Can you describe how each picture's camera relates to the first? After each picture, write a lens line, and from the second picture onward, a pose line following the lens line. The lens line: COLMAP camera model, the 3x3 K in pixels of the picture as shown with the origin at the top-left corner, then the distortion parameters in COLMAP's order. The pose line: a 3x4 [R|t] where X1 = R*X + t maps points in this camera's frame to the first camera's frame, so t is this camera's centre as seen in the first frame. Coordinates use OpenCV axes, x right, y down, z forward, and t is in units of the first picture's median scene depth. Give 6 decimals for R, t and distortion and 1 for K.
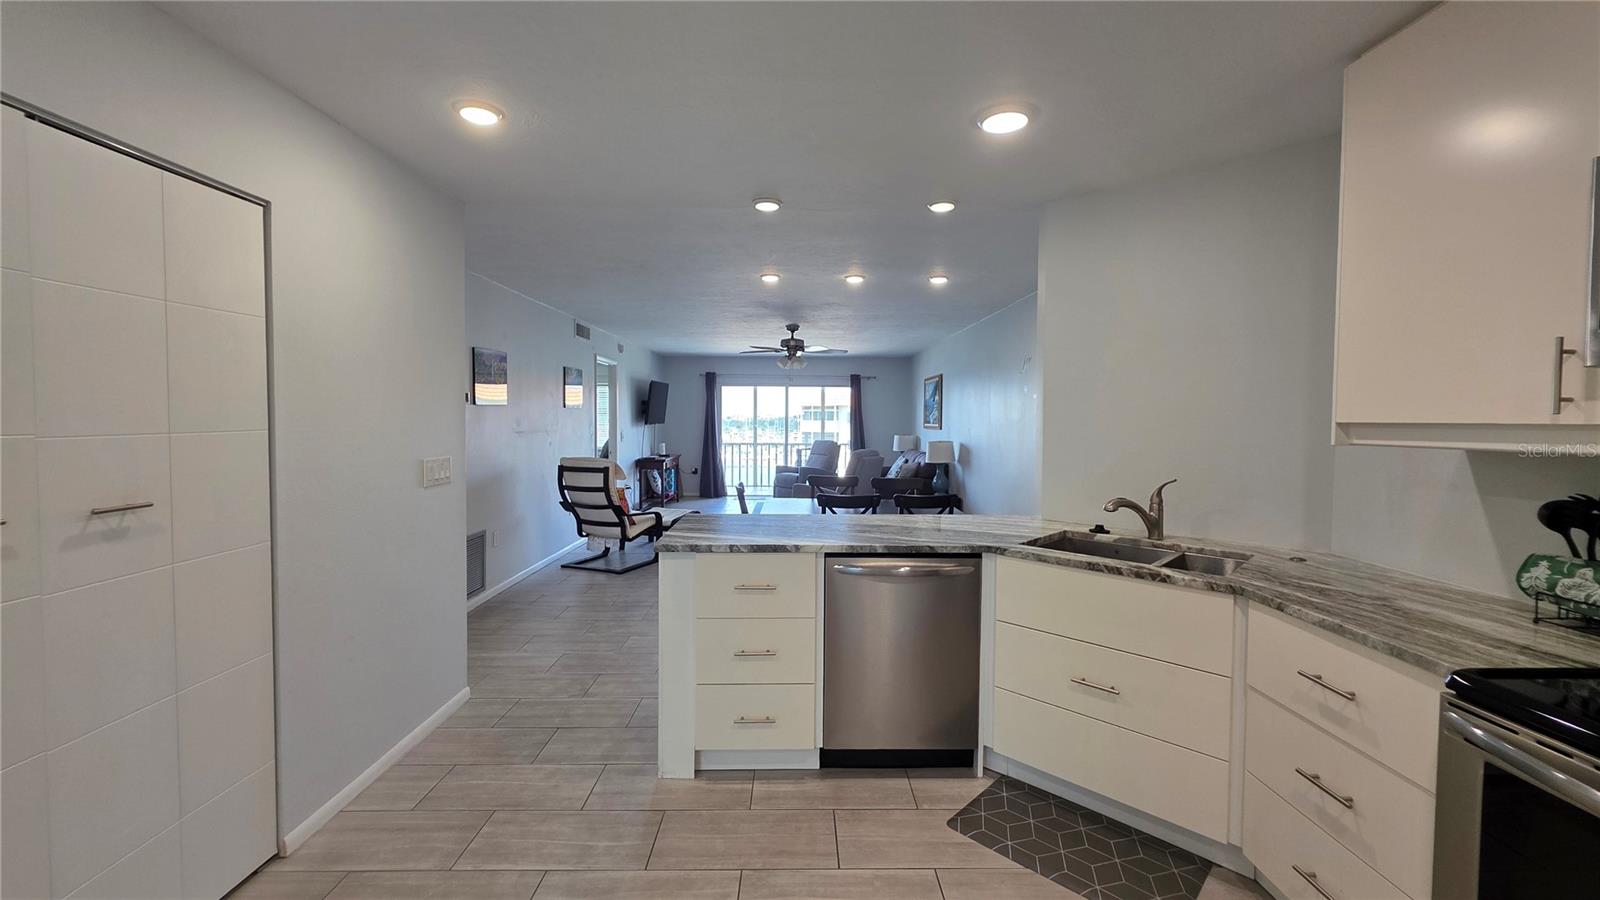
lens RADIAL K [[643.7, 0, 807.1], [0, 643.7, 437.6], [0, 0, 1]] dist [0.005548, -0.001409]
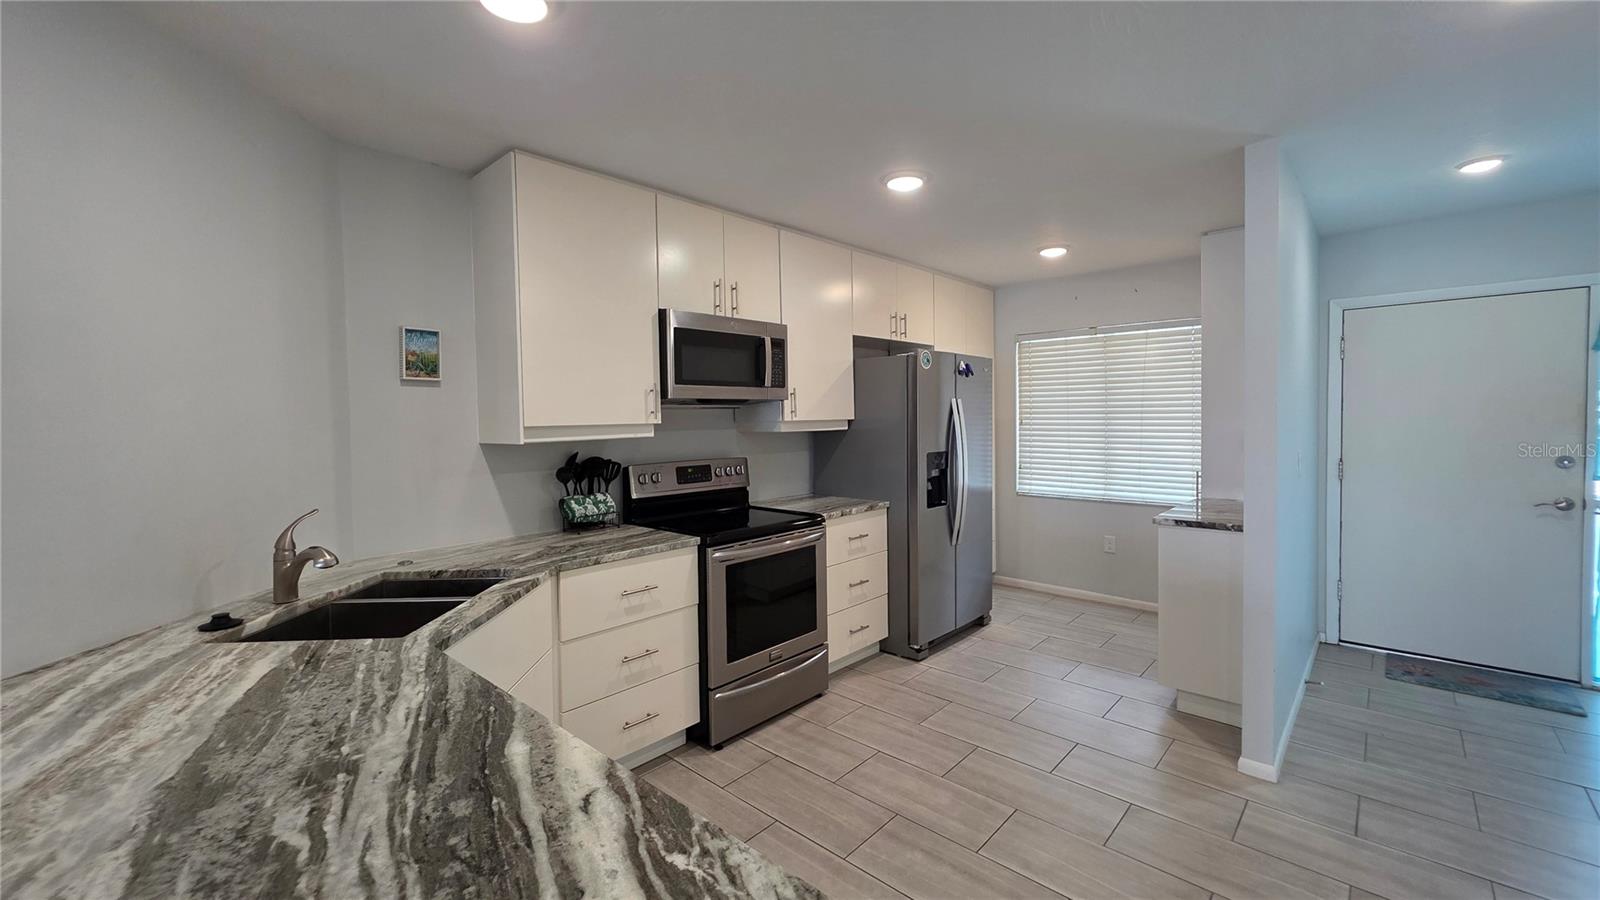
lens RADIAL K [[643.7, 0, 789.6], [0, 643.7, 443.9], [0, 0, 1]] dist [0.005548, -0.001409]
pose [[-0.710810, -0.031092, 0.702696, -0.566090], [0.029601, 0.996815, 0.074048, -0.083641], [-0.702761, 0.073435, -0.707626, 1.847060]]
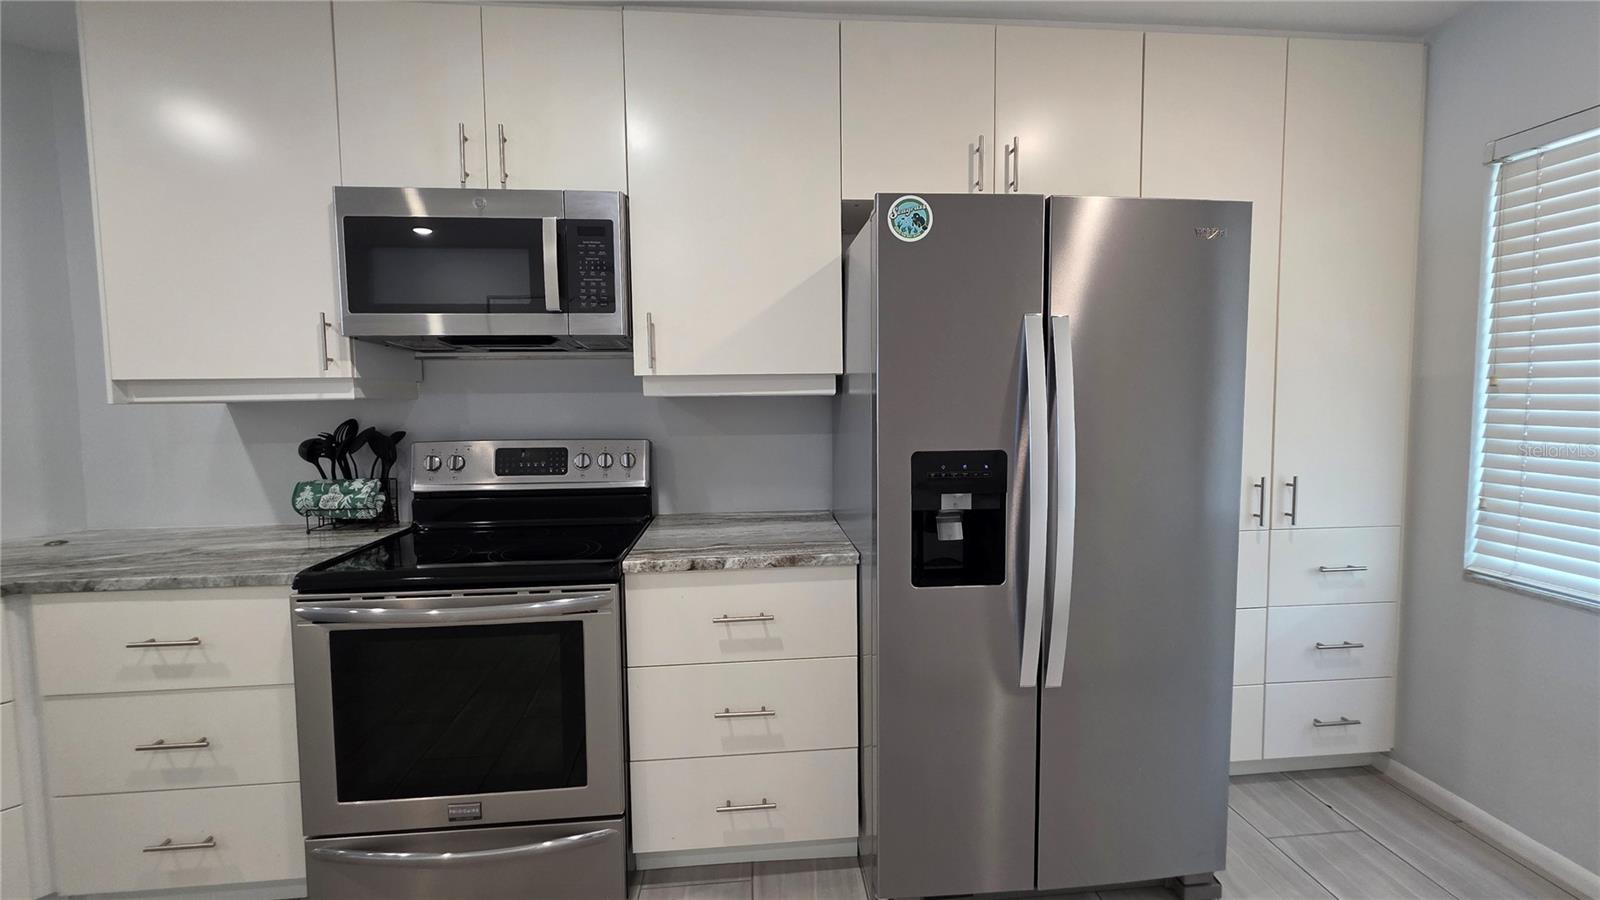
lens RADIAL K [[643.7, 0, 806.7], [0, 643.7, 441.4], [0, 0, 1]] dist [0.005548, -0.001409]
pose [[-0.065252, -0.081237, 0.994557, -0.219109], [0.042937, 0.995529, 0.084133, 0.034871], [-0.996945, 0.048193, -0.061472, 0.069768]]
